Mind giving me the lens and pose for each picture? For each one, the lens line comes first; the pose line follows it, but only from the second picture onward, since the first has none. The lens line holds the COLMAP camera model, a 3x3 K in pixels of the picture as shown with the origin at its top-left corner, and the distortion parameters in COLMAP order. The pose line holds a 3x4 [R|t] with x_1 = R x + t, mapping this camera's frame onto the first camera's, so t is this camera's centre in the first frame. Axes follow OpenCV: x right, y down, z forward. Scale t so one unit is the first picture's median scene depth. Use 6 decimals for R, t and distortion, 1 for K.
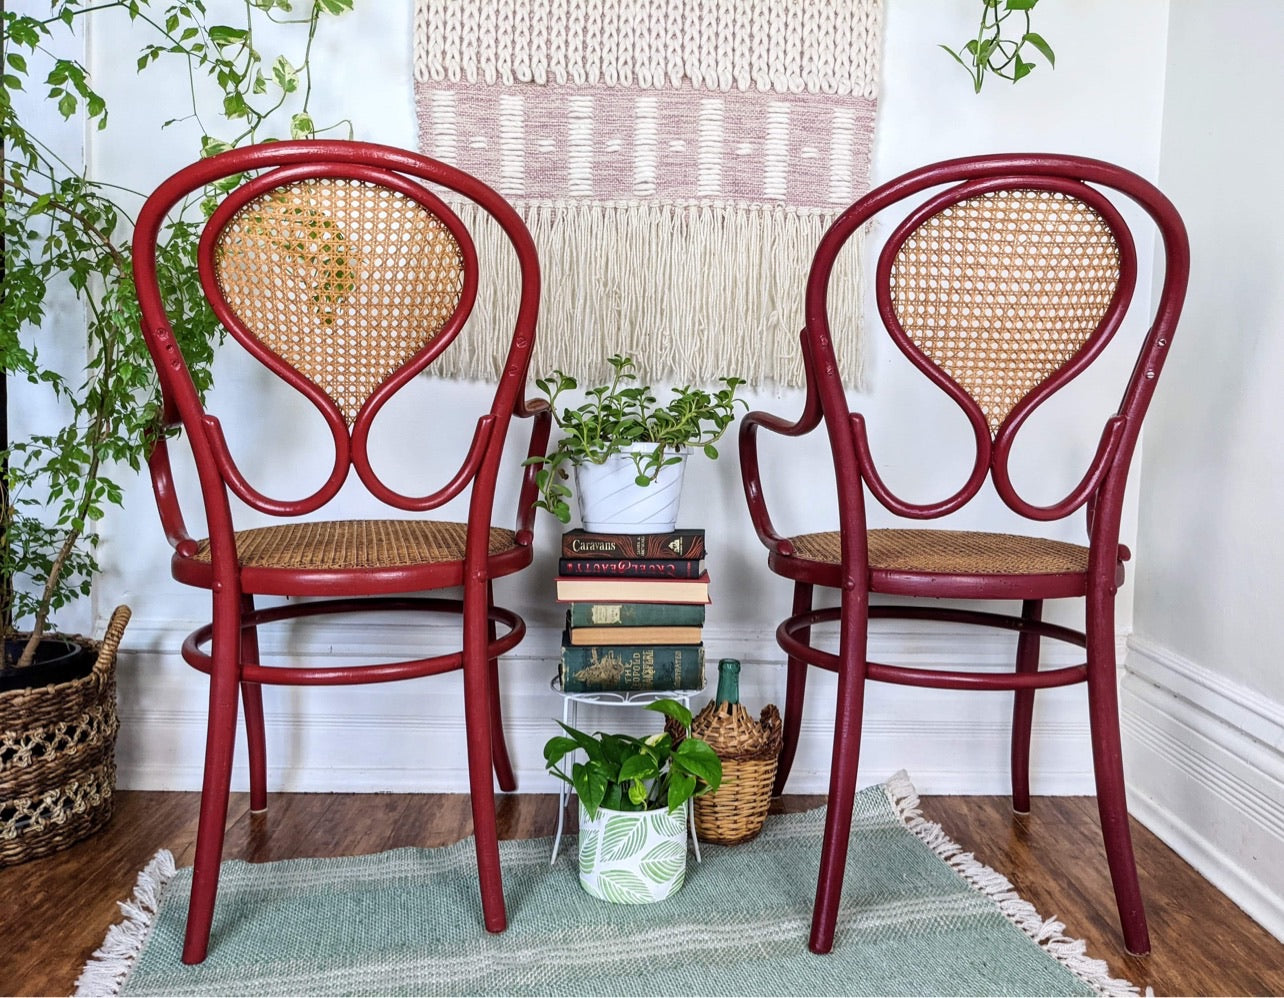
lens RADIAL K [[1038.0, 0, 673.4], [0, 1038.0, 467.4], [0, 0, 1]] dist [0.028448, -0.057259]
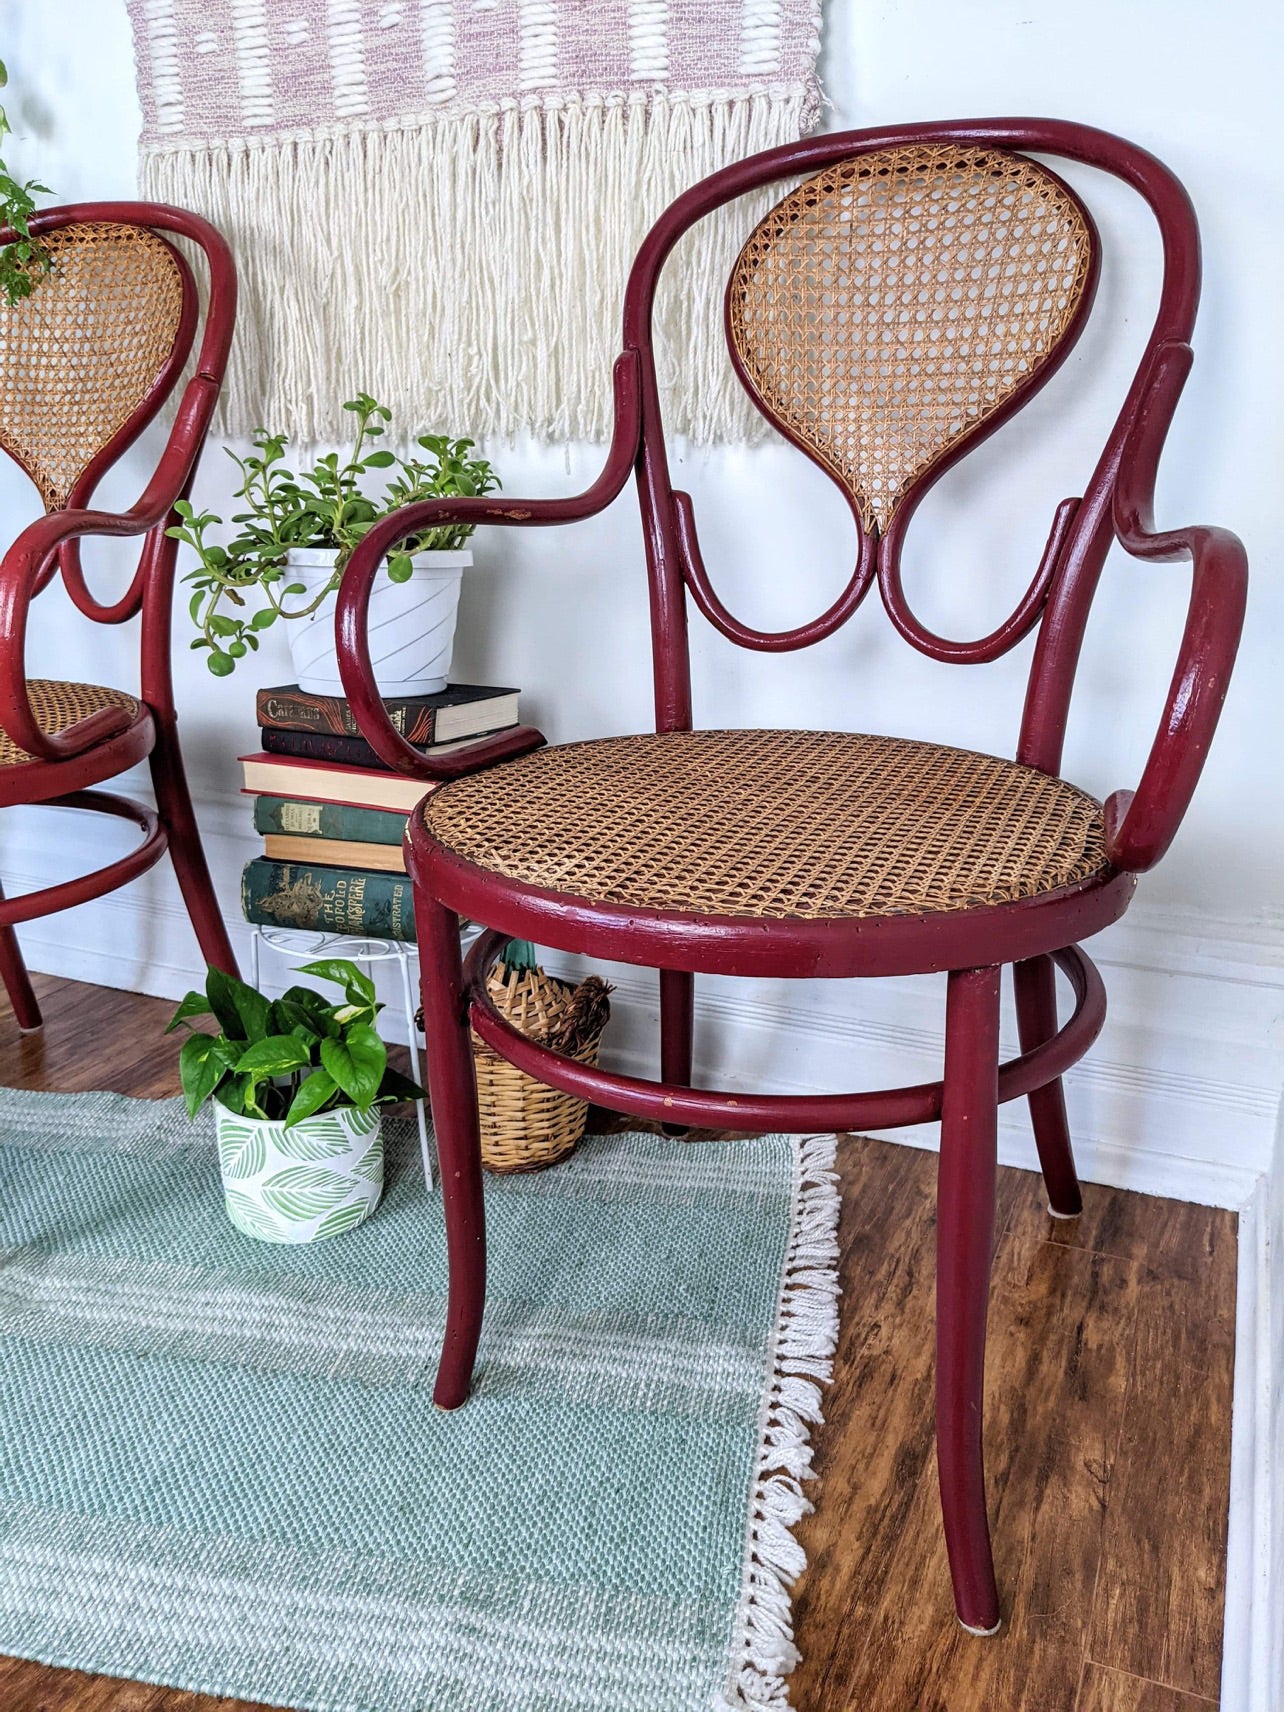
lens RADIAL K [[1369.8, 0, 642.8], [0, 1369.8, 836.5], [0, 0, 1]] dist [0.040651, -0.079762]
pose [[0.903345, 0.102719, -0.416434, 0.441295], [-0.001749, 0.971774, 0.235906, -0.046468], [0.428912, -0.212376, 0.878027, 0.295795]]
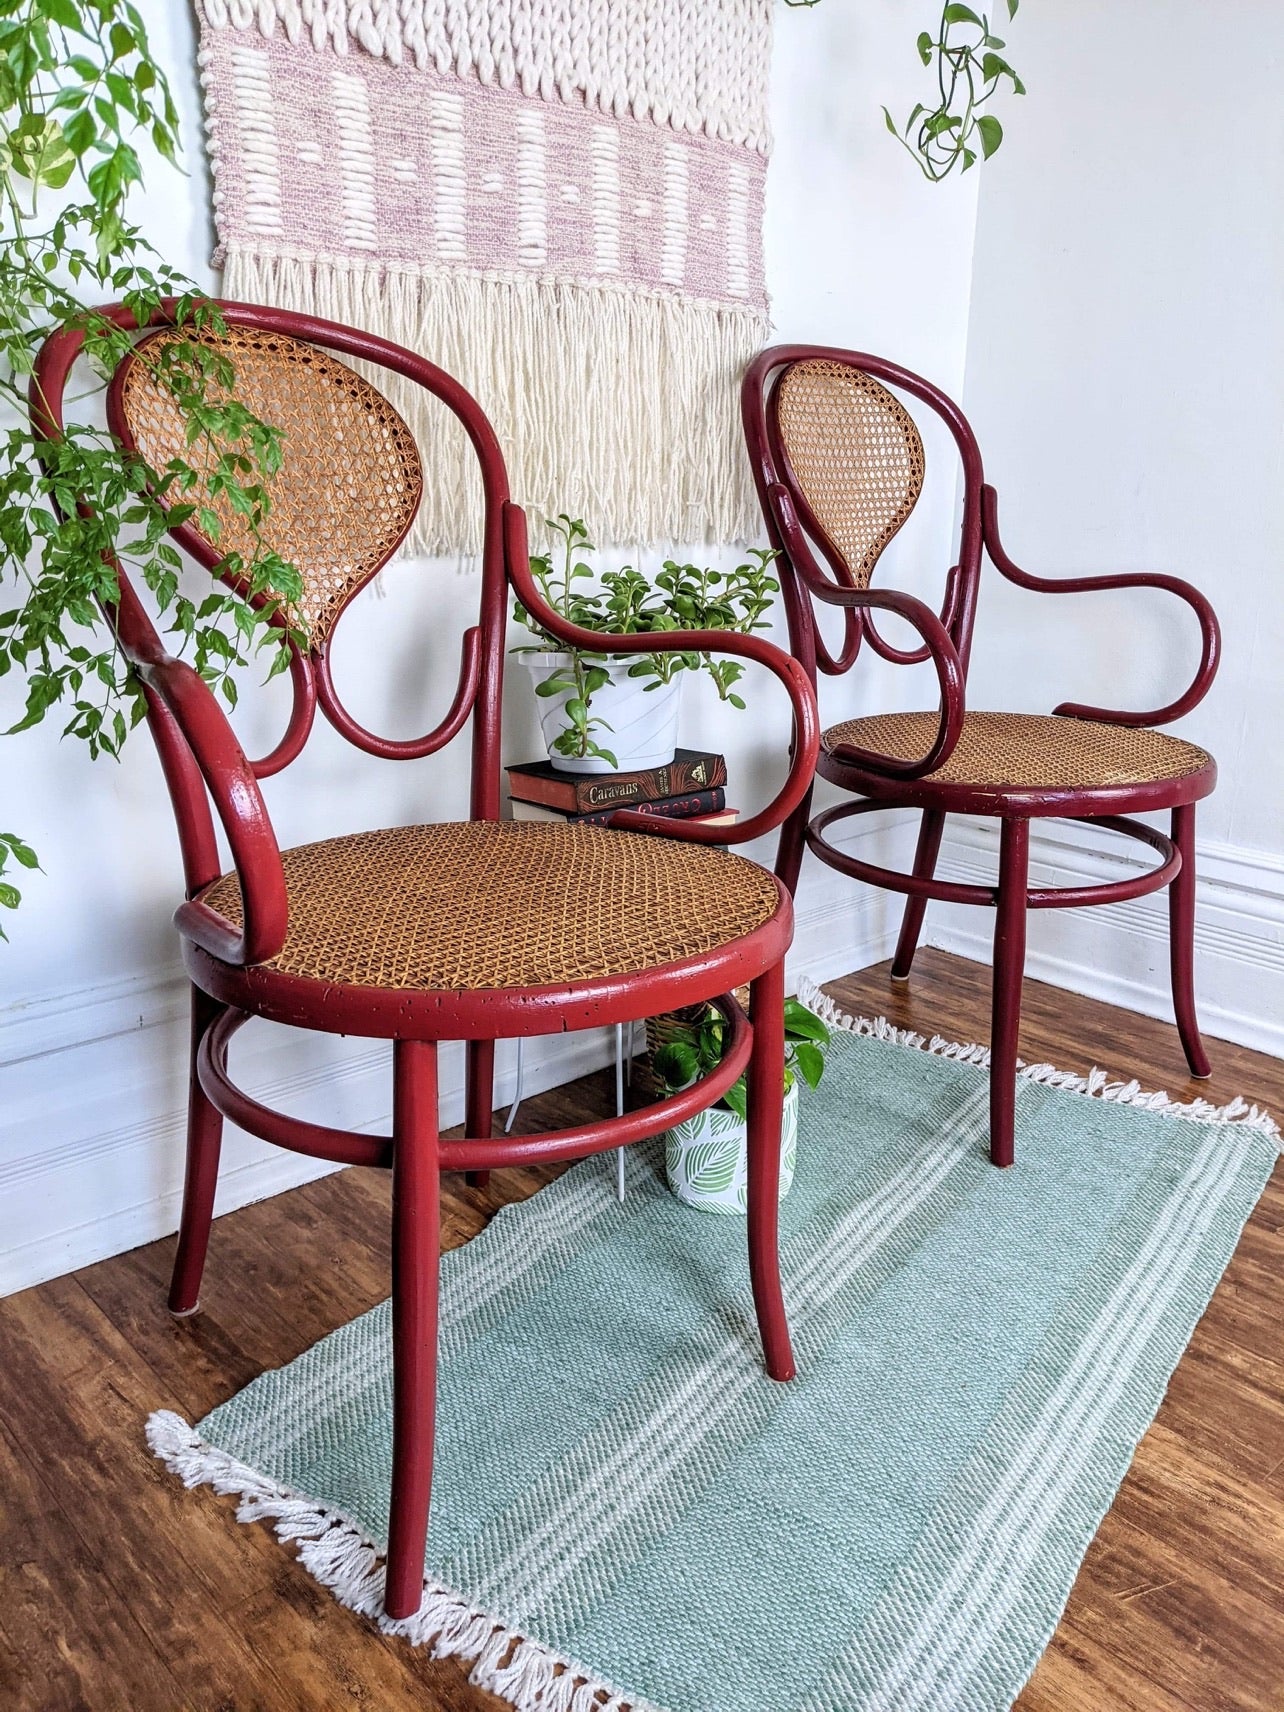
lens RADIAL K [[1369.8, 0, 680.8], [0, 1369.8, 832.8], [0, 0, 1]] dist [0.040651, -0.079762]
pose [[0.743153, -0.187522, 0.642307, -0.612392], [0.042803, 0.971283, 0.234044, -0.110778], [-0.667751, -0.146438, 0.729839, 0.231146]]
